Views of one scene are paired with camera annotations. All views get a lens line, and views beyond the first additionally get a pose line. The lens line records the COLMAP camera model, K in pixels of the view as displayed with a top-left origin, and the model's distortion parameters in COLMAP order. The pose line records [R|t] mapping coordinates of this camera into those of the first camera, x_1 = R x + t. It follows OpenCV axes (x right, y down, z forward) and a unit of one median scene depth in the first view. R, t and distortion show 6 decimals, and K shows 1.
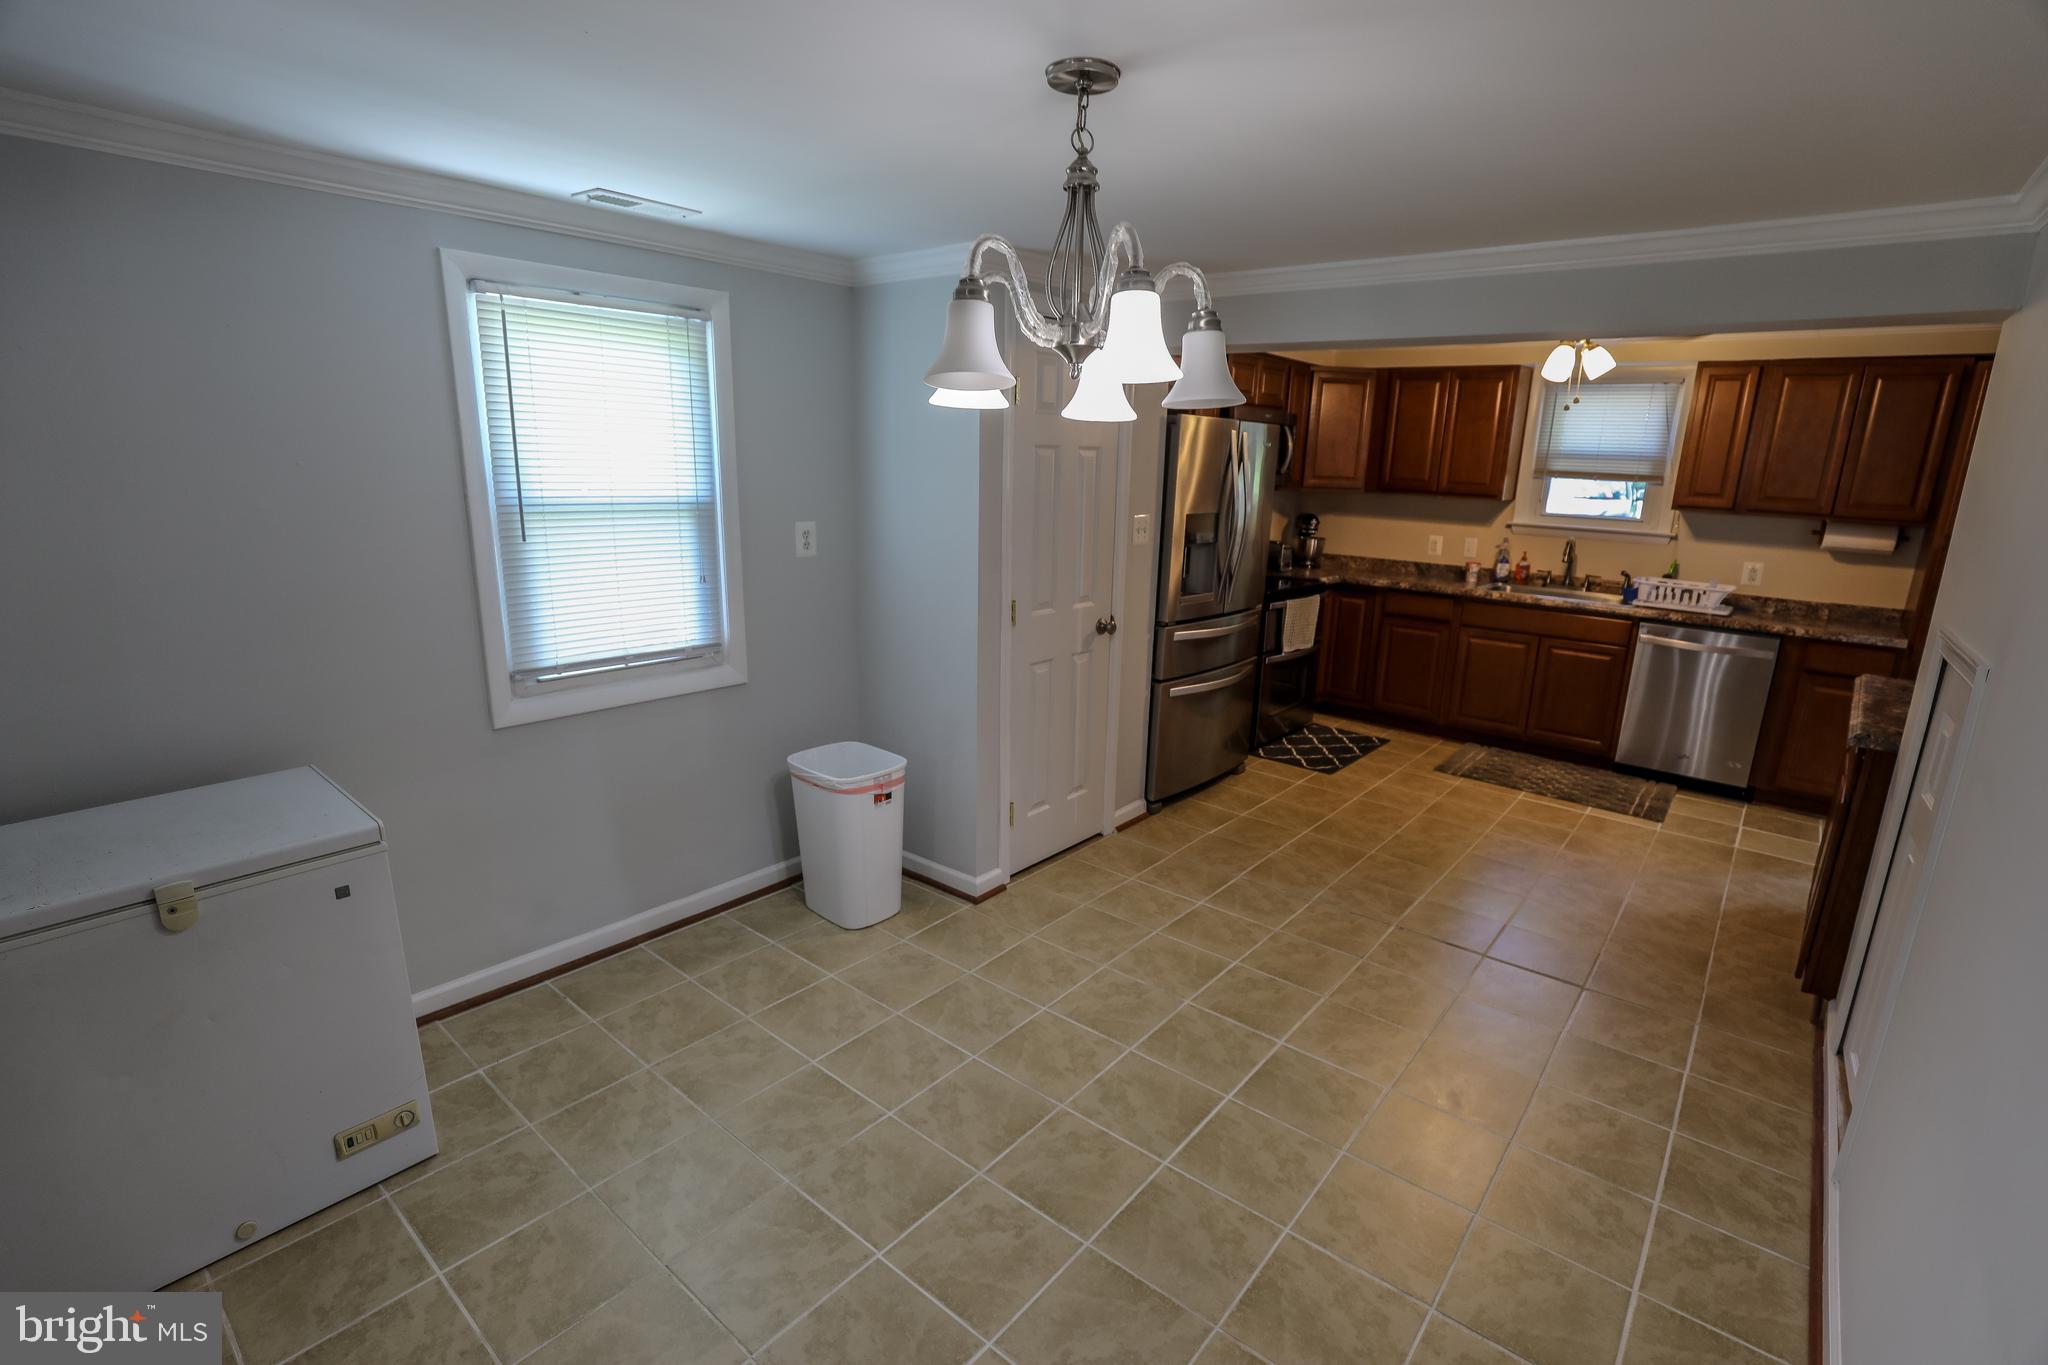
lens RADIAL K [[950.4, 0, 1037.0], [0, 950.4, 703.0], [0, 0, 1]] dist [-0.029324, 0.004029]
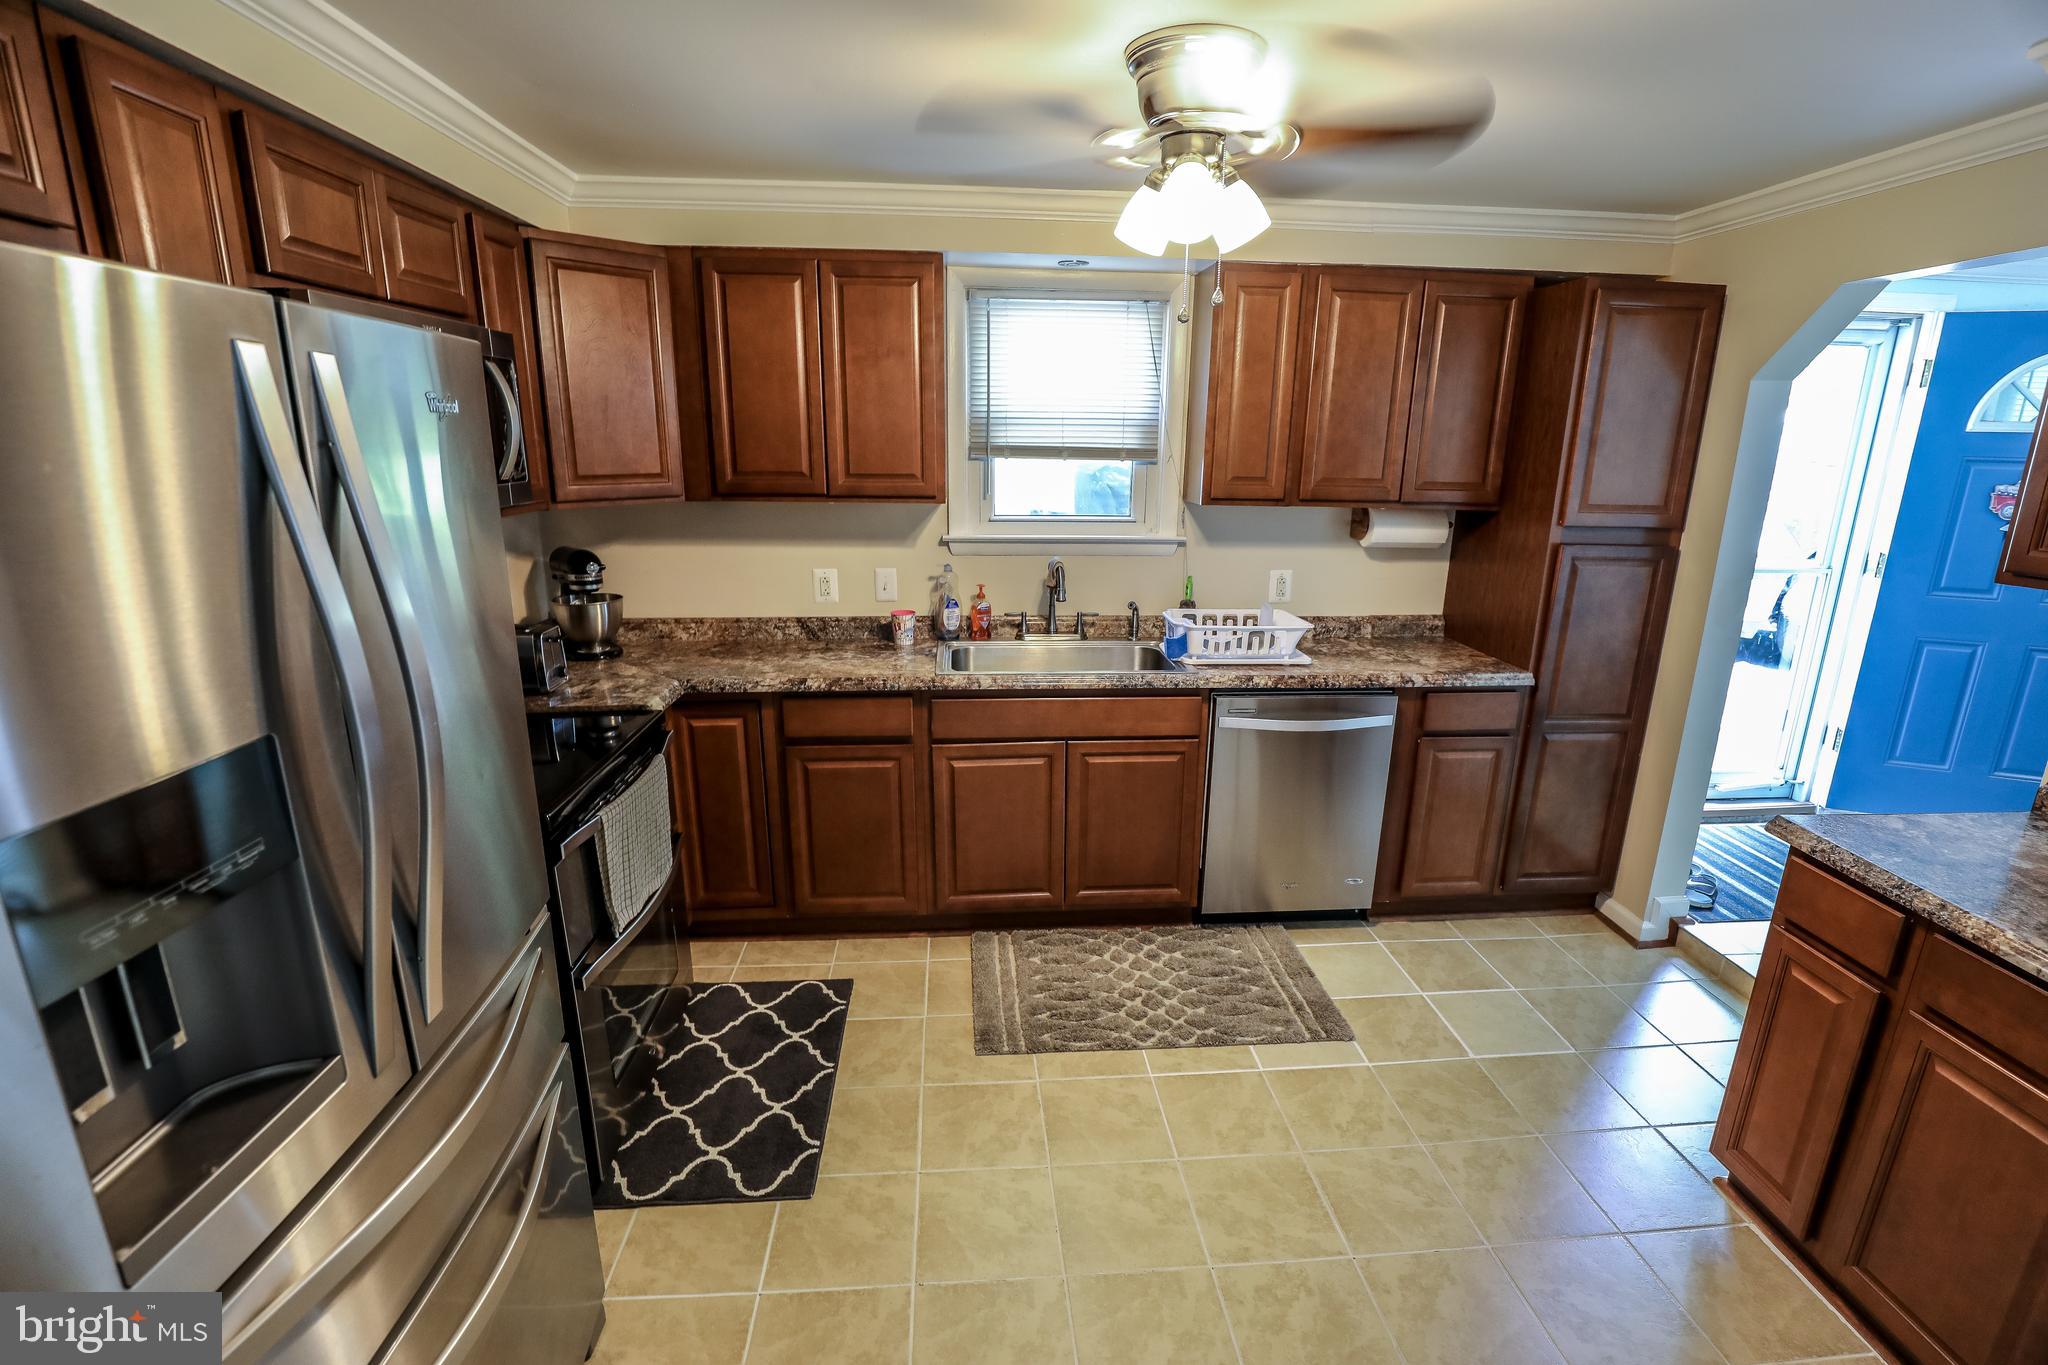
lens RADIAL K [[950.4, 0, 1033.5], [0, 950.4, 690.0], [0, 0, 1]] dist [-0.029324, 0.004029]
pose [[0.718275, -0.205490, 0.664722, 0.140755], [0.185937, 0.977335, 0.101214, -0.160487], [-0.670454, 0.050897, 0.740203, 0.578426]]
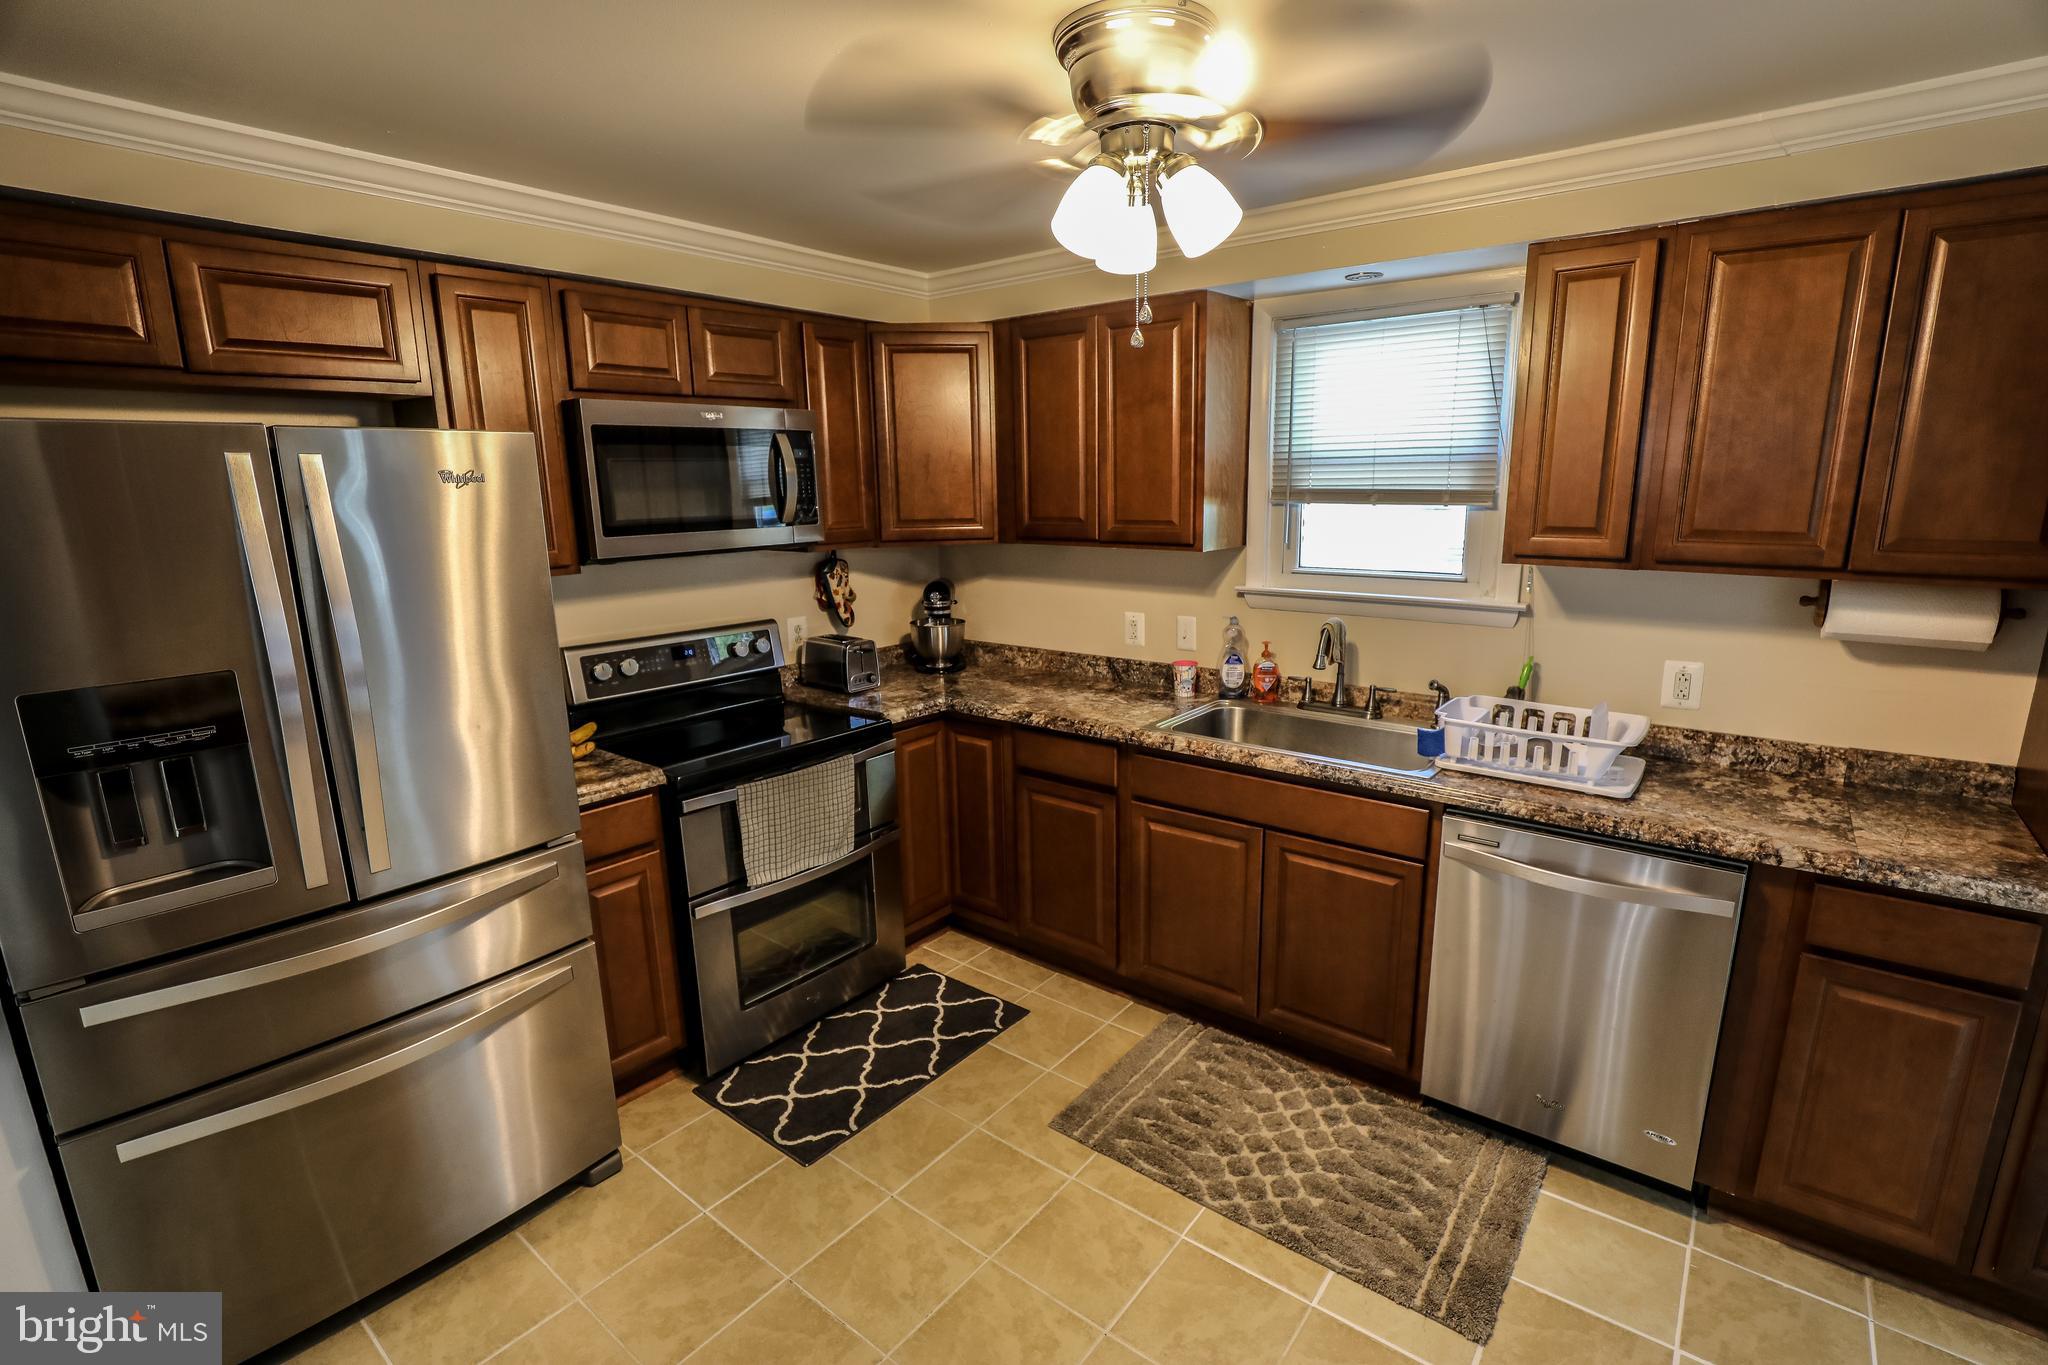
lens RADIAL K [[950.4, 0, 1043.2], [0, 950.4, 685.2], [0, 0, 1]] dist [-0.029324, 0.004029]
pose [[0.998538, -0.053768, 0.005624, 0.413965], [0.053943, 0.997826, -0.037873, -0.130941], [-0.003575, 0.038121, 0.999267, 0.496045]]
